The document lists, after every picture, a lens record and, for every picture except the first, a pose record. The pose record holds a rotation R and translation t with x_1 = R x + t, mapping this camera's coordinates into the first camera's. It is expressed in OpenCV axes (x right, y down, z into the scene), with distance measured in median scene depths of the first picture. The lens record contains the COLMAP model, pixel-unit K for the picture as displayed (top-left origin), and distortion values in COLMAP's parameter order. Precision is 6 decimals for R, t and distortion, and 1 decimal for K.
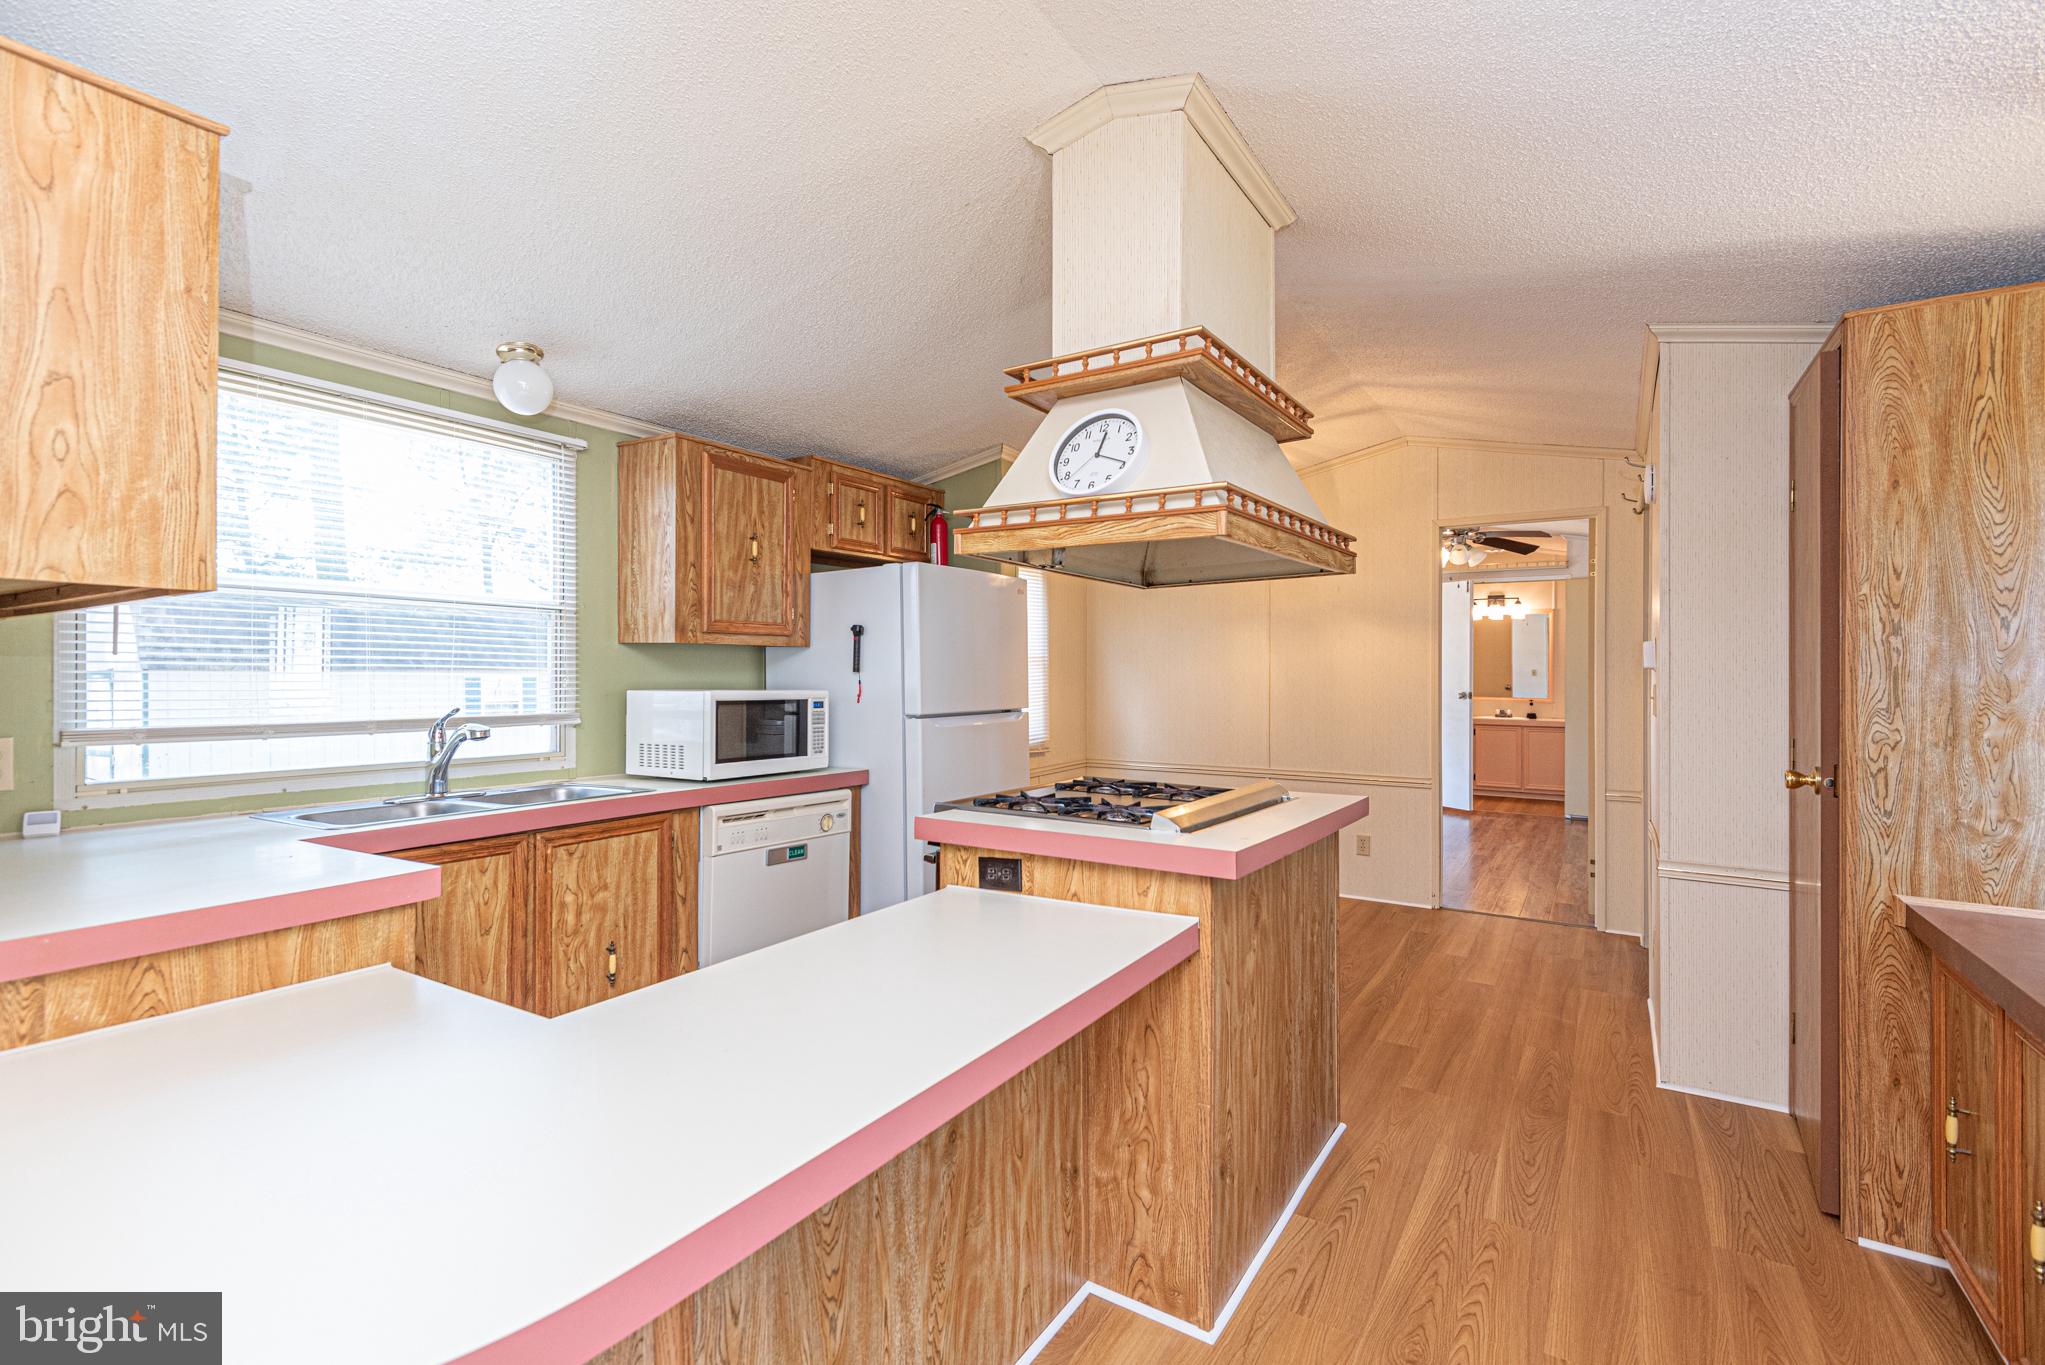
lens RADIAL K [[931.3, 0, 1032.9], [0, 931.3, 673.1], [0, 0, 1]] dist [0.058641, -0.019481]
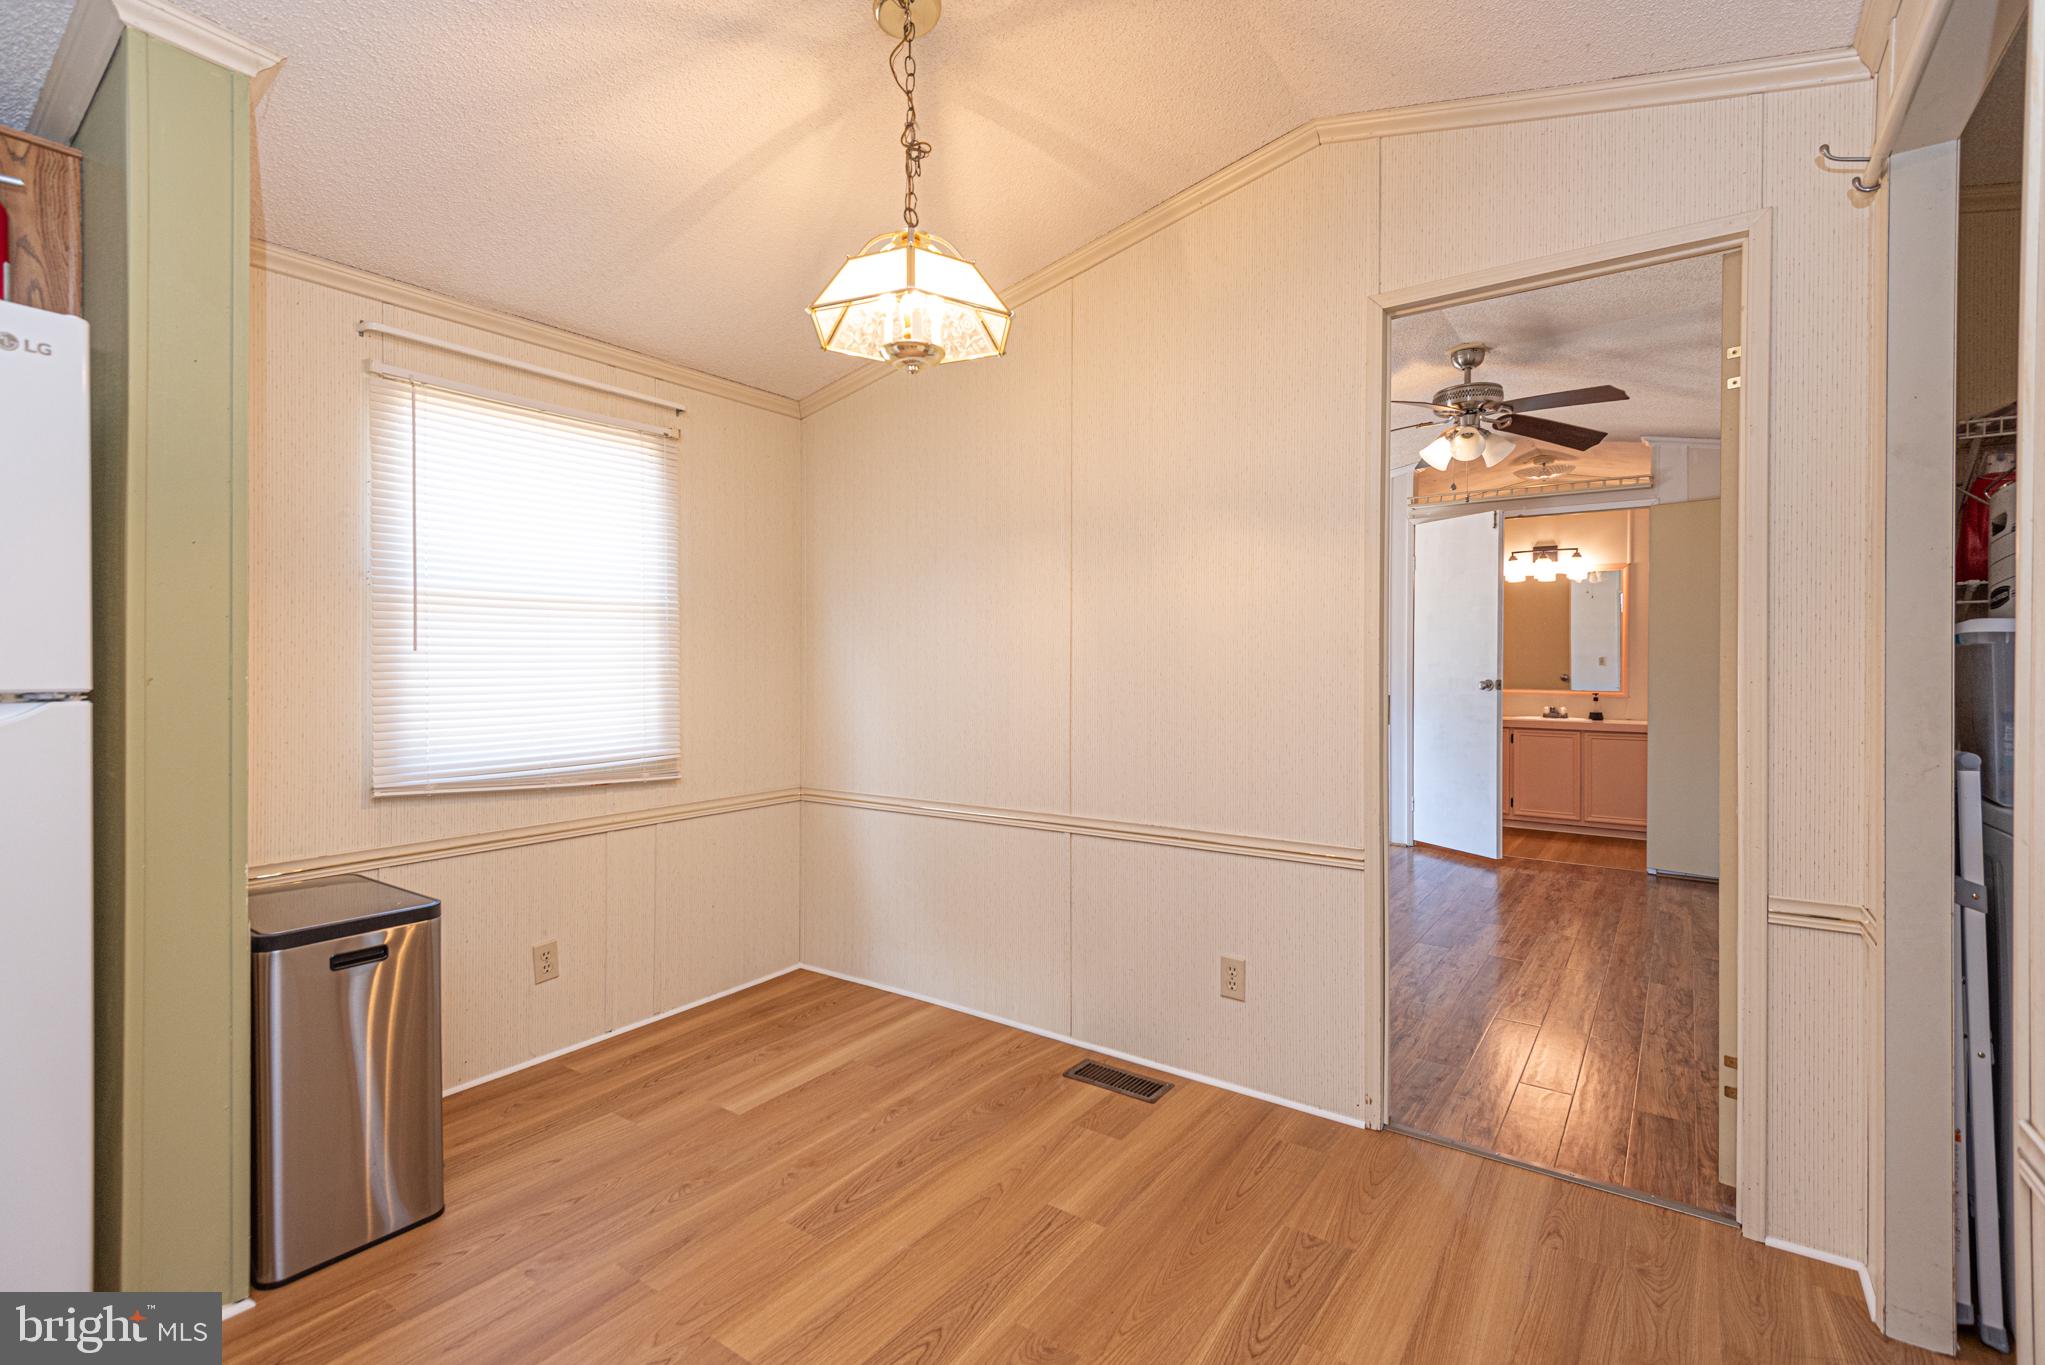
lens RADIAL K [[938.2, 0, 1024.7], [0, 938.2, 667.7], [0, 0, 1]] dist [0.043603, -0.000172]
pose [[0.998250, 0.004394, -0.058965, 0.469905], [-0.004381, 0.999990, 0.000354, 0.035705], [0.058966, -0.000095, 0.998260, 0.866142]]
